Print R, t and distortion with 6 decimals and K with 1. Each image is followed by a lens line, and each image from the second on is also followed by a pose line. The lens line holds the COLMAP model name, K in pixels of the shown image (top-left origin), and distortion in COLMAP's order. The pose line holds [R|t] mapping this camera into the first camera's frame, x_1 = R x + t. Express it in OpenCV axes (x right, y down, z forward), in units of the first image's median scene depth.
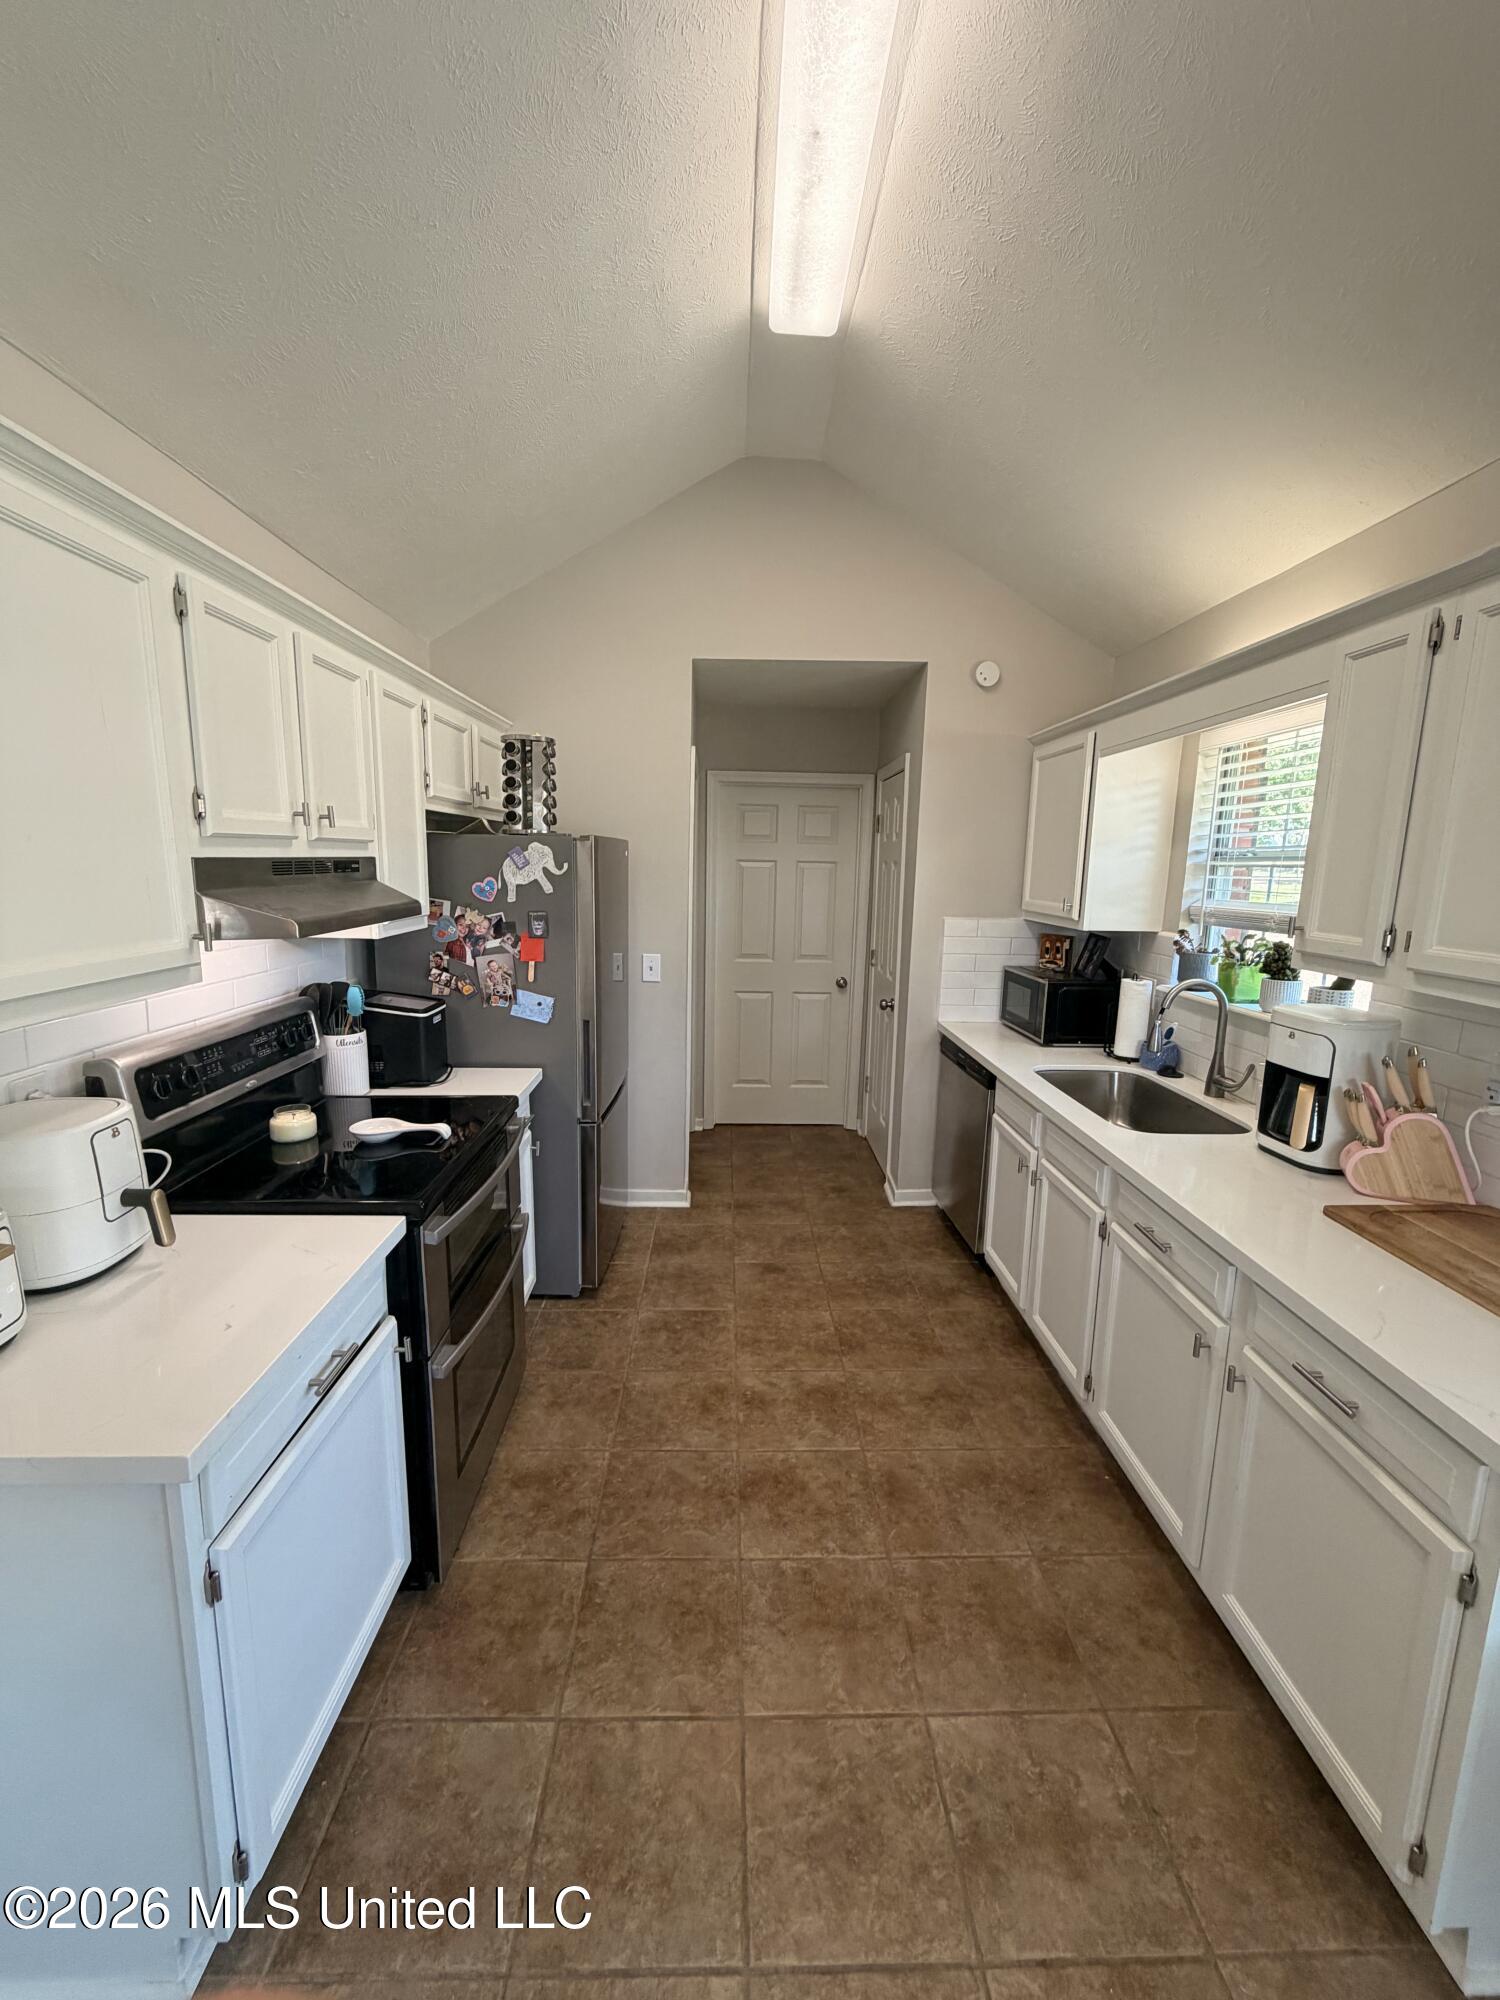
lens RADIAL K [[797.4, 0, 751.9], [0, 797.4, 986.1], [0, 0, 1]] dist [-0.001029, 0.001144]
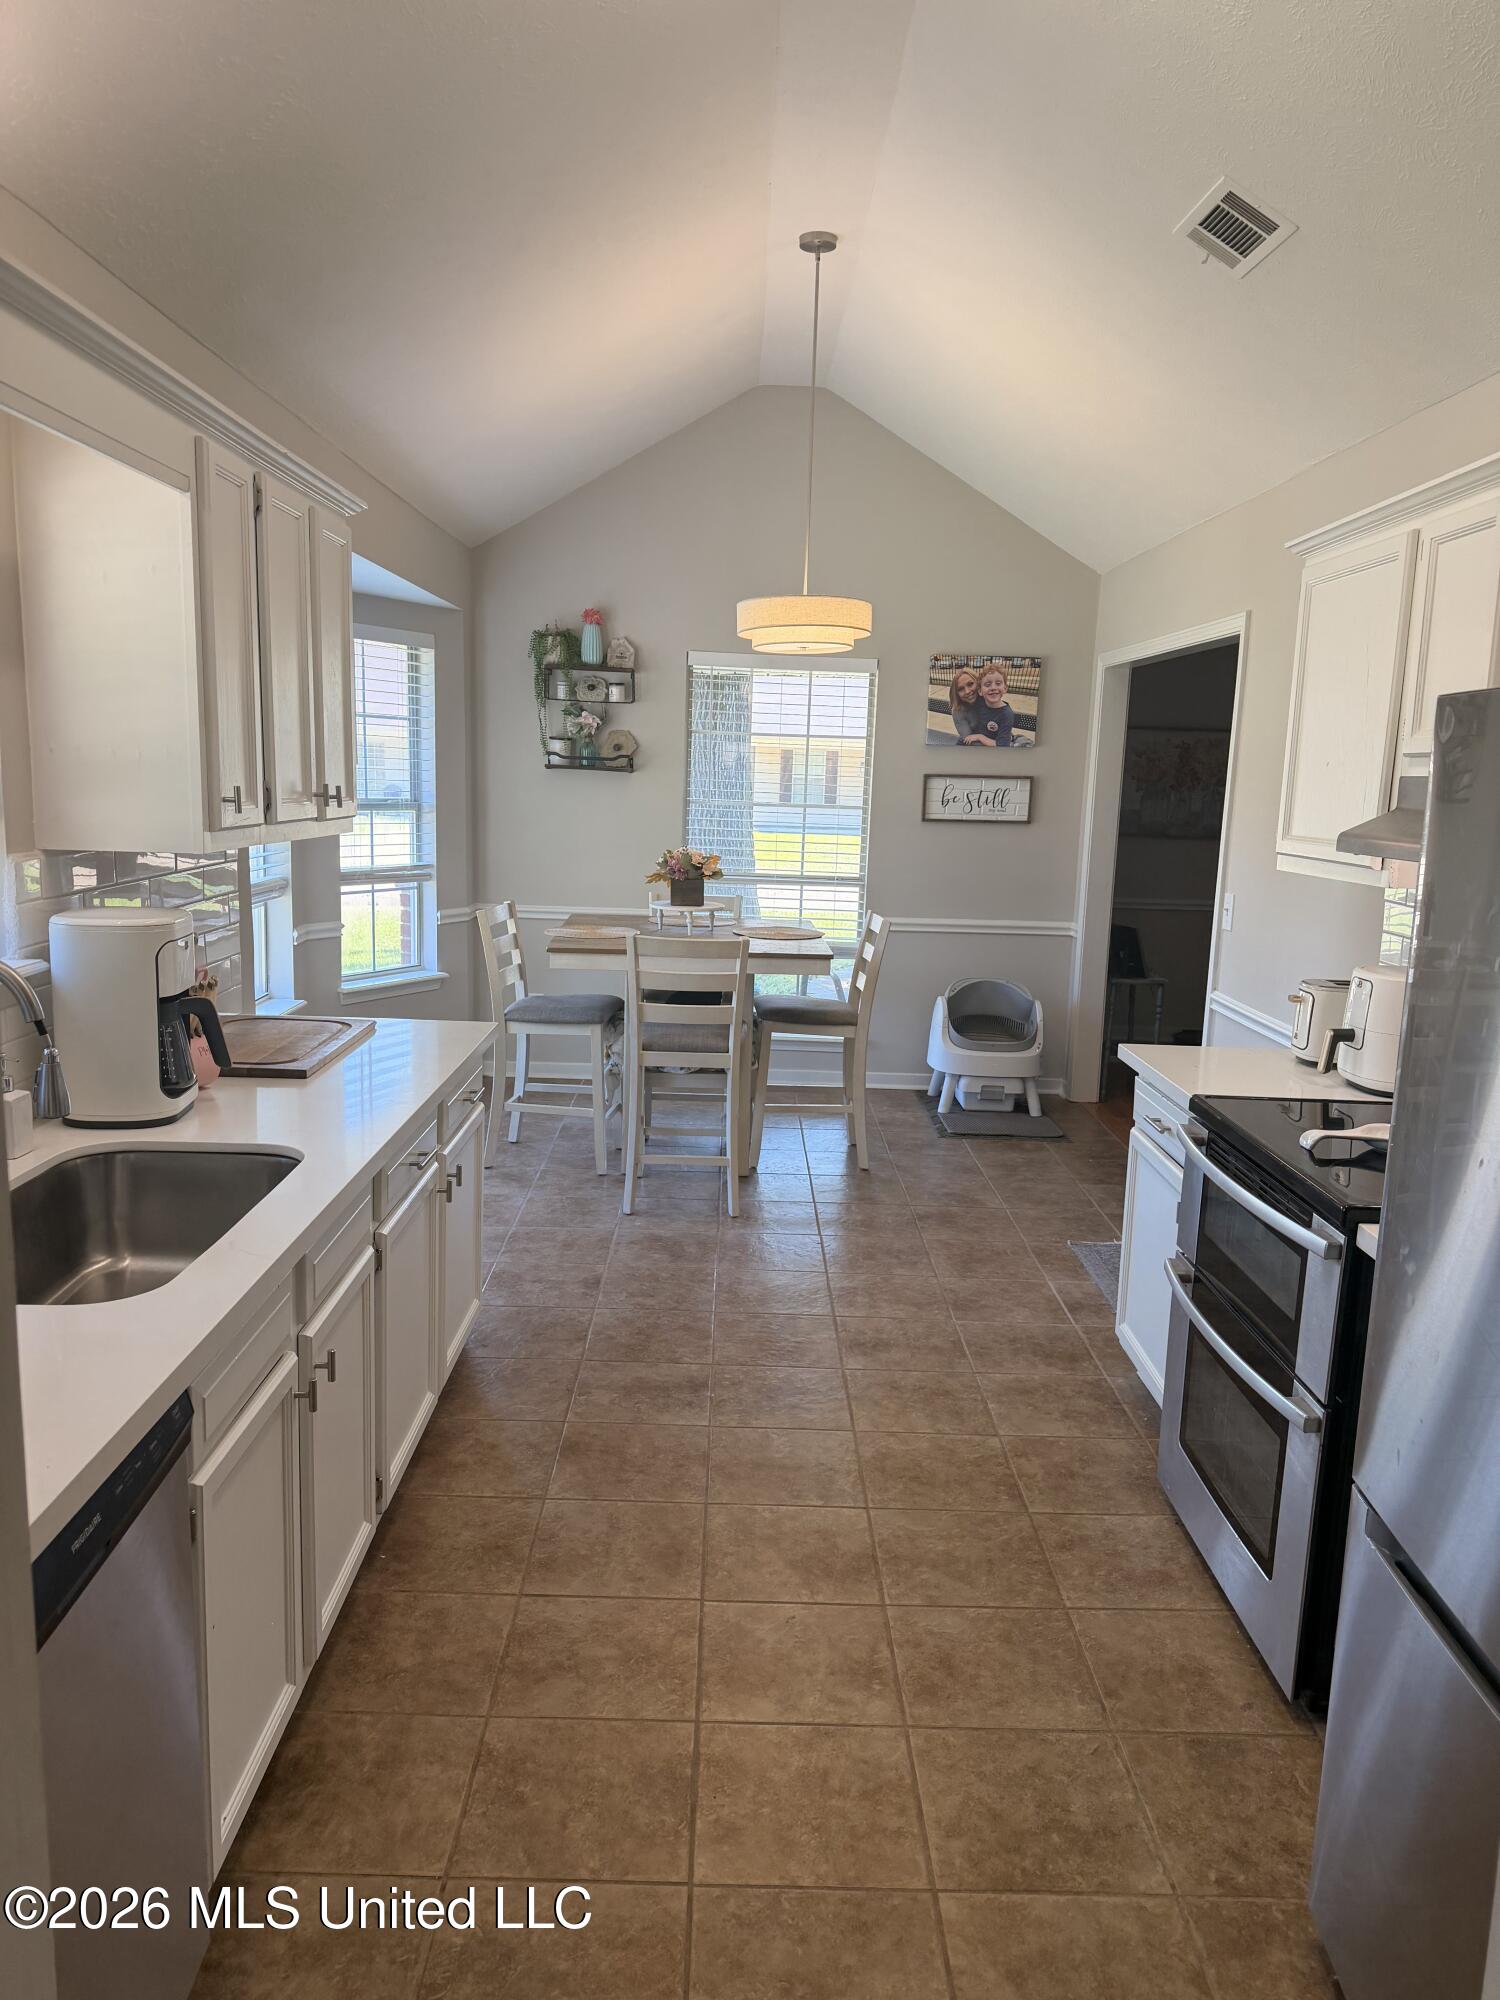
lens RADIAL K [[1408.6, 0, 740.4], [0, 1408.6, 1001.1], [0, 0, 1]] dist [0.069200, -0.074917]
pose [[-0.997882, -0.061895, 0.020004, 0.120945], [-0.052341, 0.946641, 0.318011, -0.319123], [-0.038620, 0.316291, -0.947876, 2.127140]]
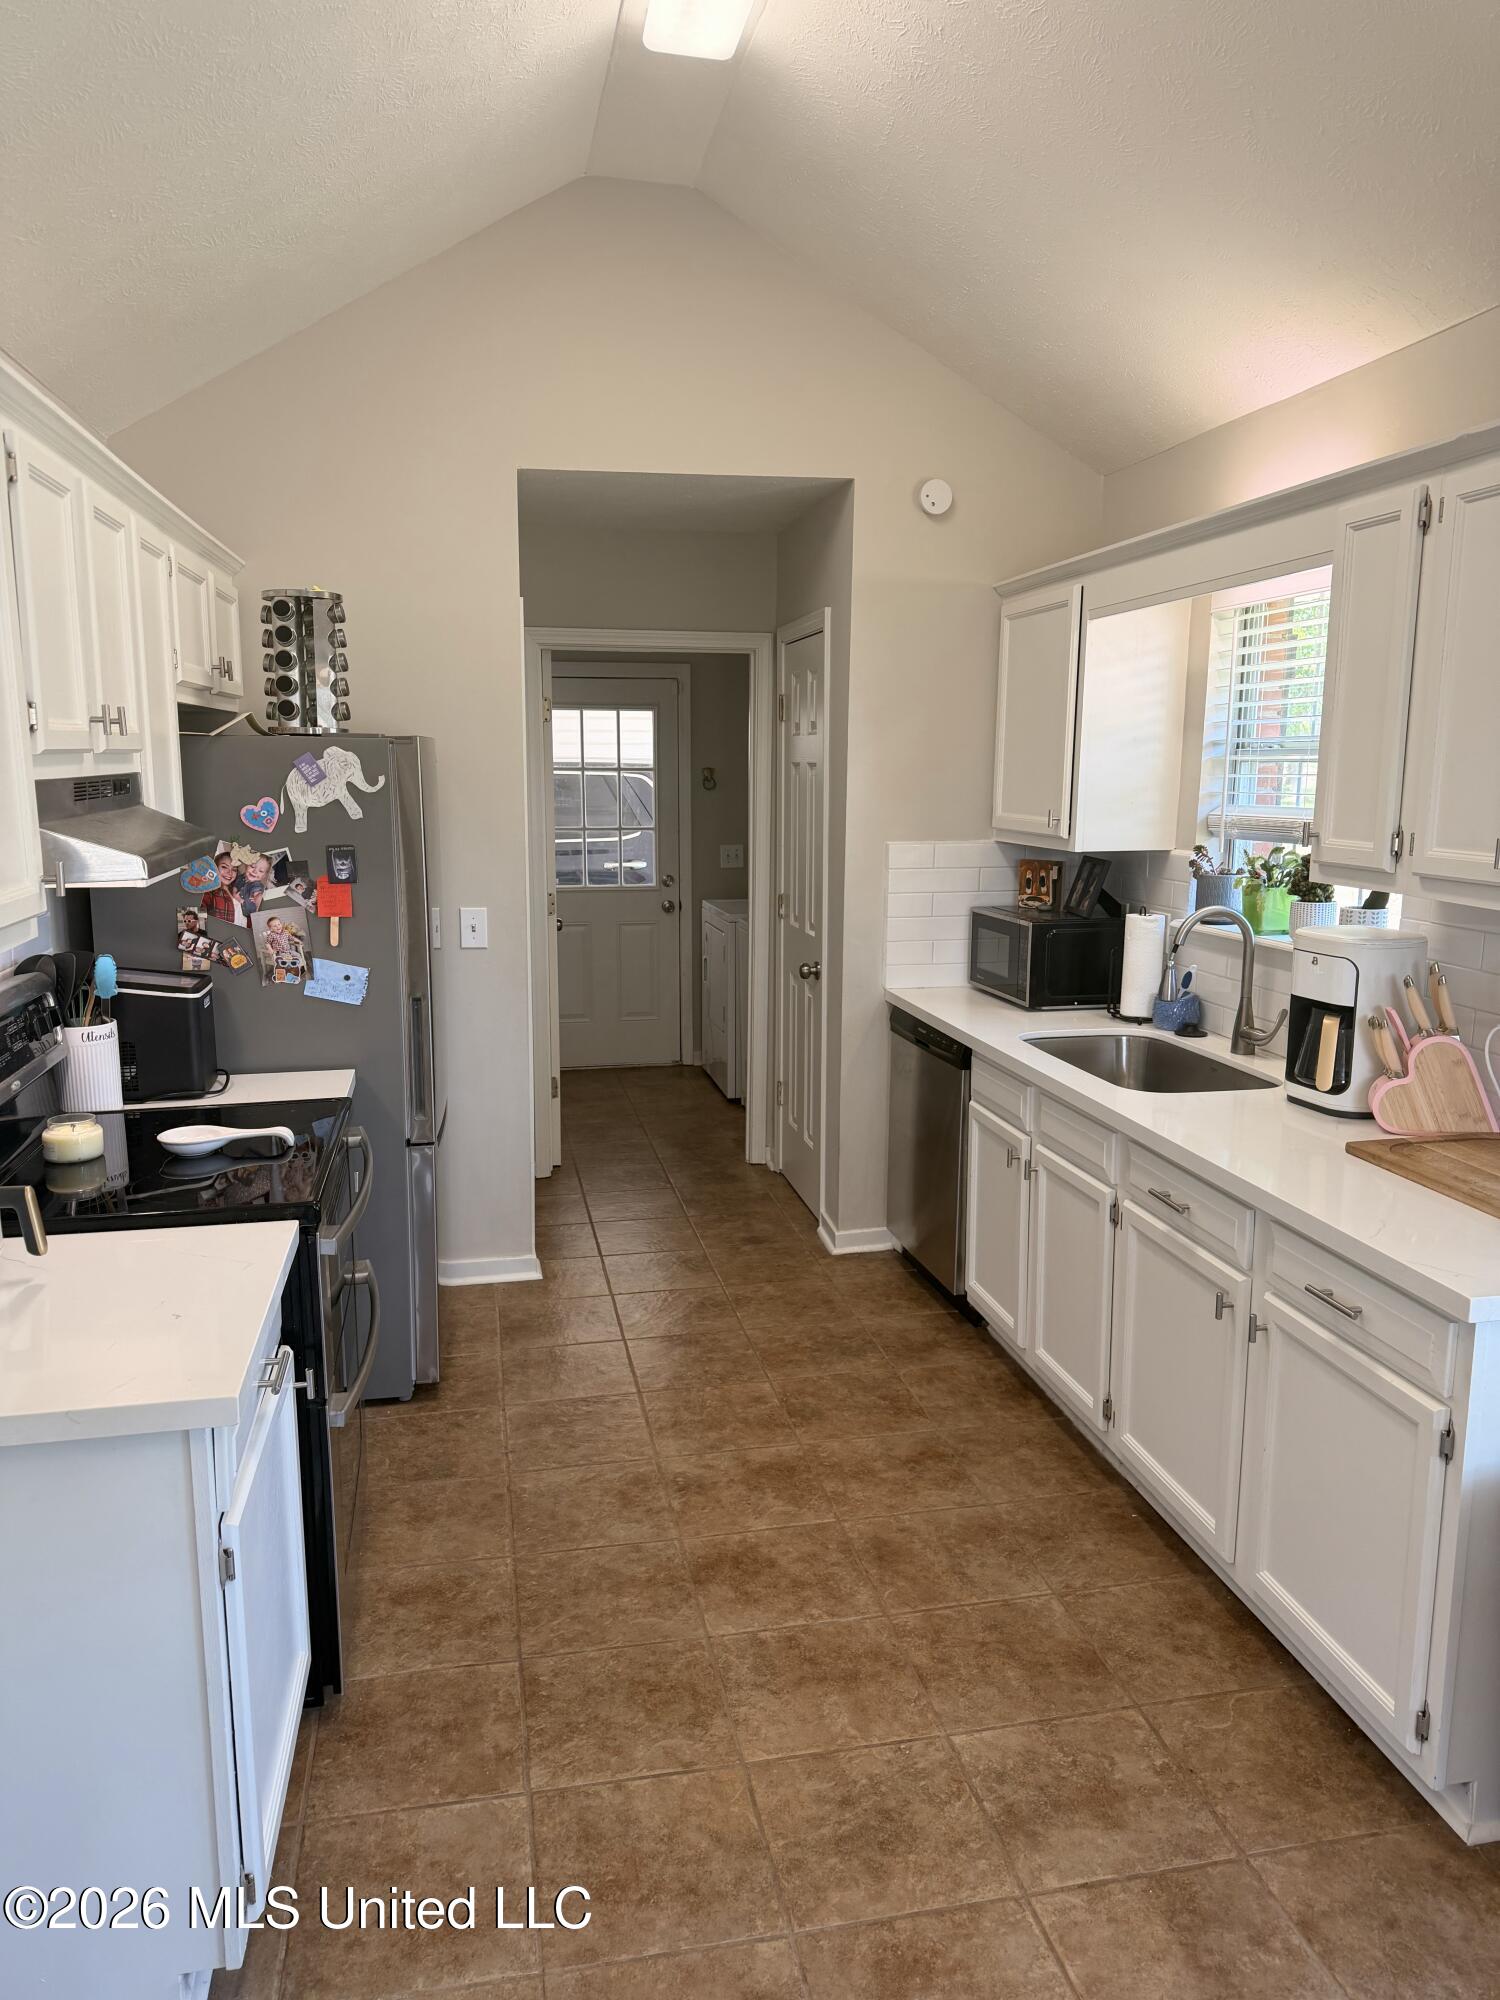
lens RADIAL K [[1408.6, 0, 755.5], [0, 1408.6, 996.3], [0, 0, 1]] dist [0.069200, -0.074917]
pose [[0.984724, -0.046385, 0.167833, -0.160056], [0.044186, 0.998882, 0.016814, 0.044321], [-0.168425, -0.009142, 0.985672, -0.377122]]
